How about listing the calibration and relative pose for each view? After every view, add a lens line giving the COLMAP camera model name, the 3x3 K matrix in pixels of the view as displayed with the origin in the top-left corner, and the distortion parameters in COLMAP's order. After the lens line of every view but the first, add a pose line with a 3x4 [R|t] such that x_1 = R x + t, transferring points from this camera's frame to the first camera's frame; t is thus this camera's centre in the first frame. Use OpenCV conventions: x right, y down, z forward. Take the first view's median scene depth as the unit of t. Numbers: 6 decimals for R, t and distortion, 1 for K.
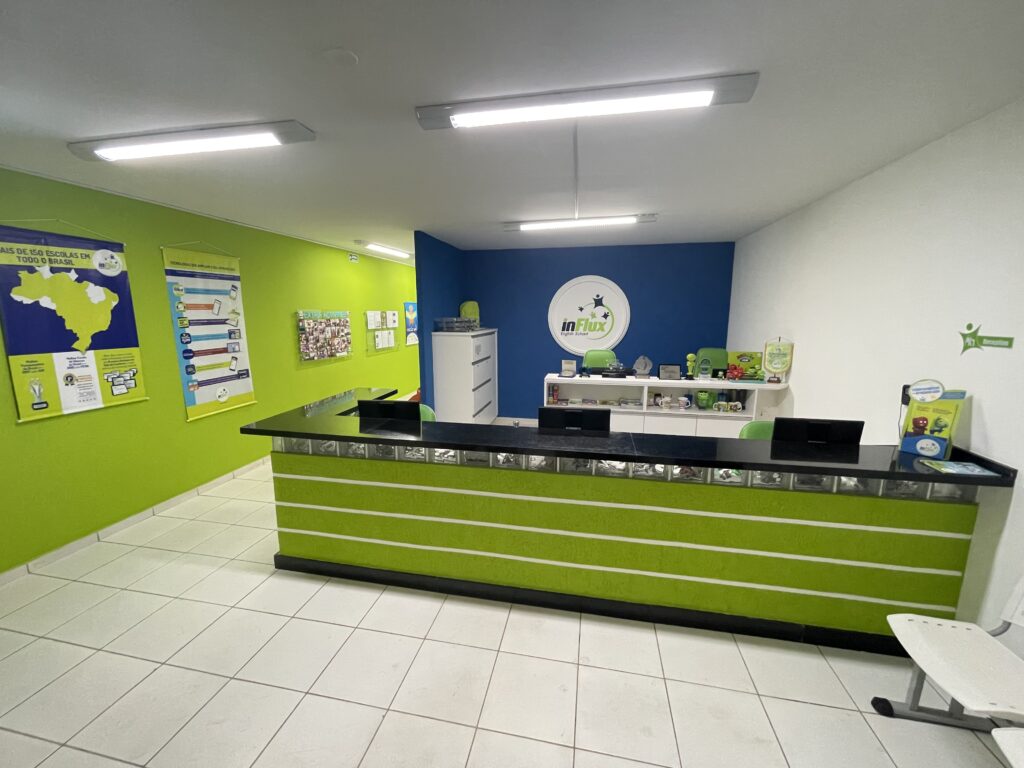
lens RADIAL K [[412.9, 0, 509.1], [0, 412.9, 386.8], [0, 0, 1]] dist [0.001537, 0.000166]
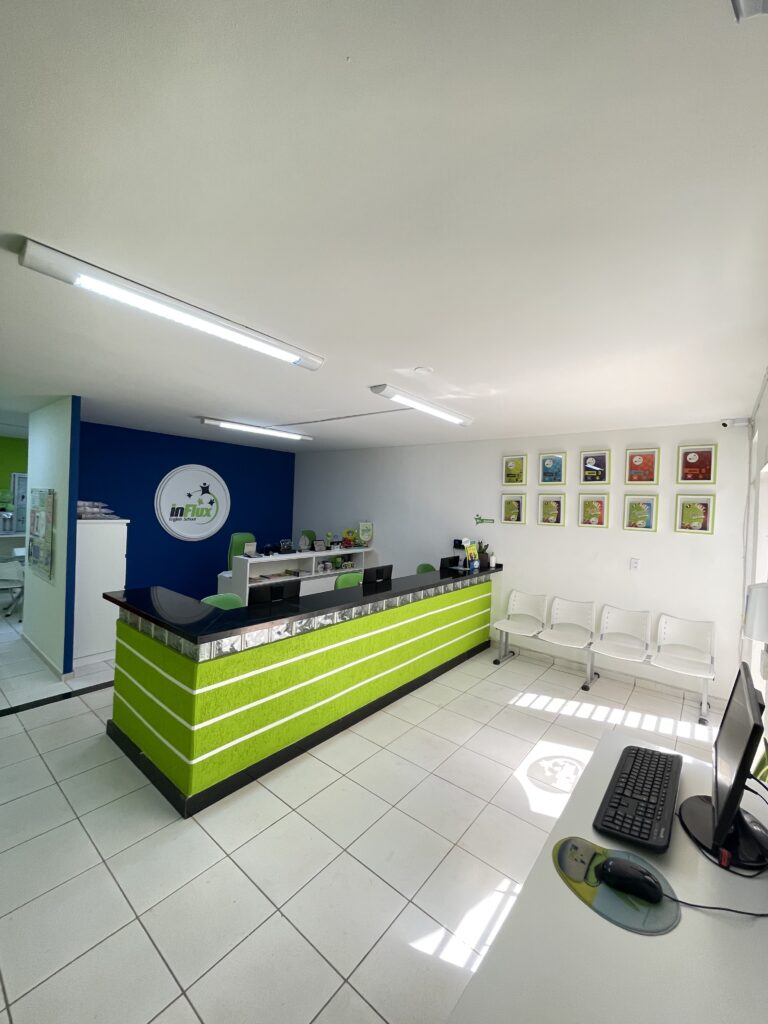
lens RADIAL K [[412.9, 0, 389.9], [0, 412.9, 505.9], [0, 0, 1]] dist [0.001537, 0.000166]
pose [[0.451745, 0.015520, 0.892012, -0.529645], [0.119288, 0.989820, -0.077633, -0.023192], [-0.884136, 0.141477, 0.445295, 0.105370]]
